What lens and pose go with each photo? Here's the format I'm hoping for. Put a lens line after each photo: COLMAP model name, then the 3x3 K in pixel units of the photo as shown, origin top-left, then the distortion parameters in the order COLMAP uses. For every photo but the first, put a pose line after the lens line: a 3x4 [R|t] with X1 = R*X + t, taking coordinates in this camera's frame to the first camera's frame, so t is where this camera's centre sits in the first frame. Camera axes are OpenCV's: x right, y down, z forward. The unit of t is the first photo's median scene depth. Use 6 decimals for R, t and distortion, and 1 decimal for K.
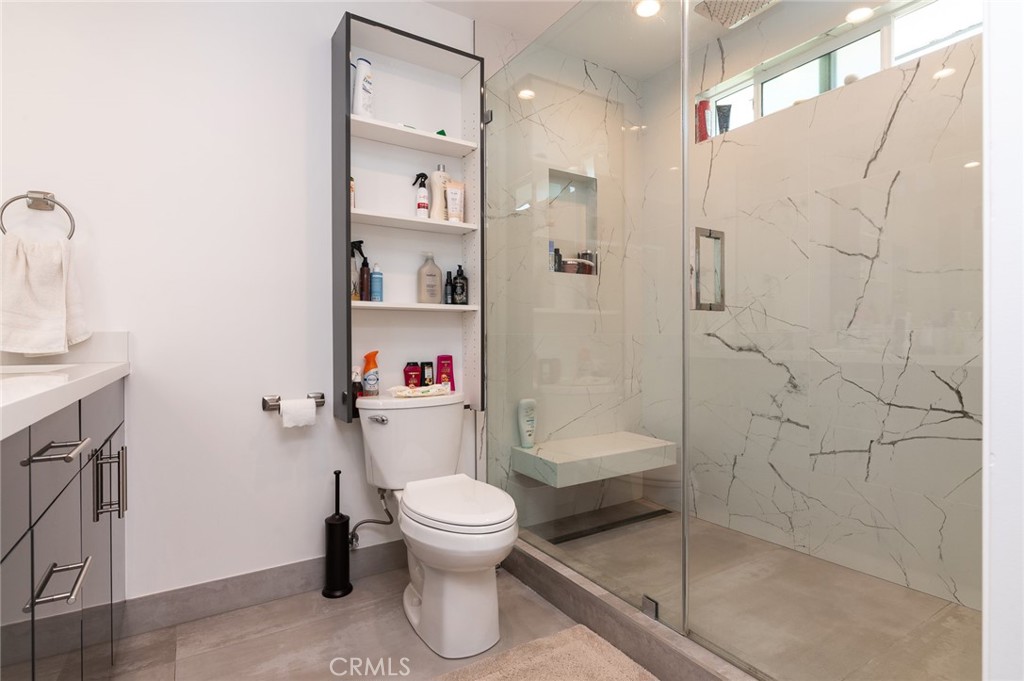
lens RADIAL K [[510.1, 0, 512.0], [0, 510.1, 340.5], [0, 0, 1]] dist [-0.000467, -0.000496]
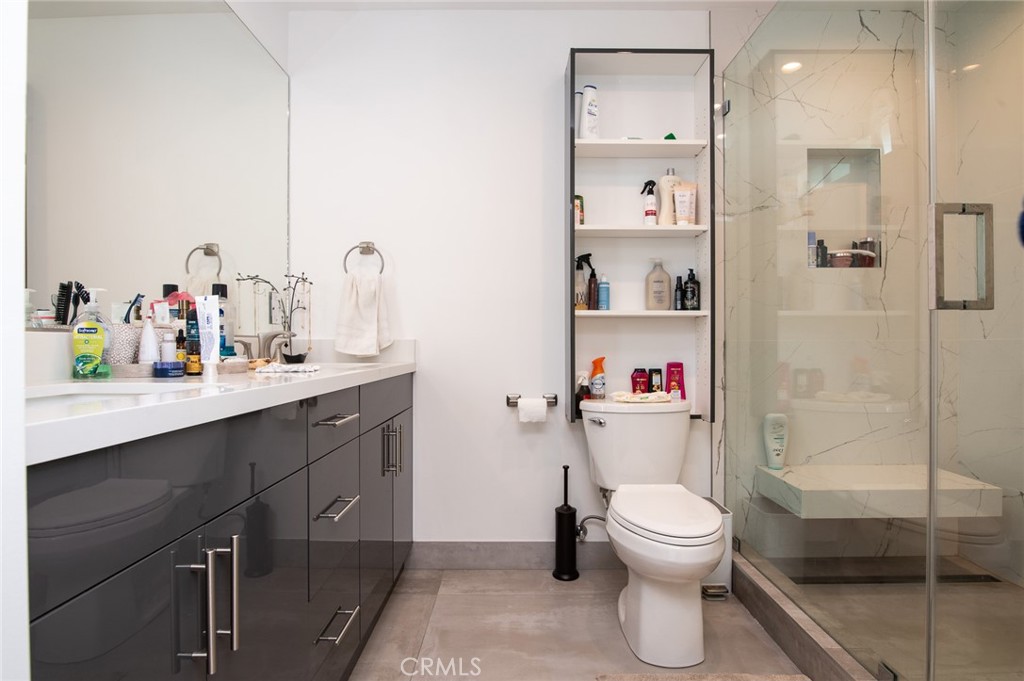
lens RADIAL K [[521.7, 0, 513.6], [0, 521.7, 343.5], [0, 0, 1]] dist [-0.018728, 0.000224]
pose [[0.843268, 0.000837, -0.537493, 0.164072], [-0.004242, 0.999978, -0.005098, -0.000987], [0.537477, 0.006579, 0.843253, -0.006275]]
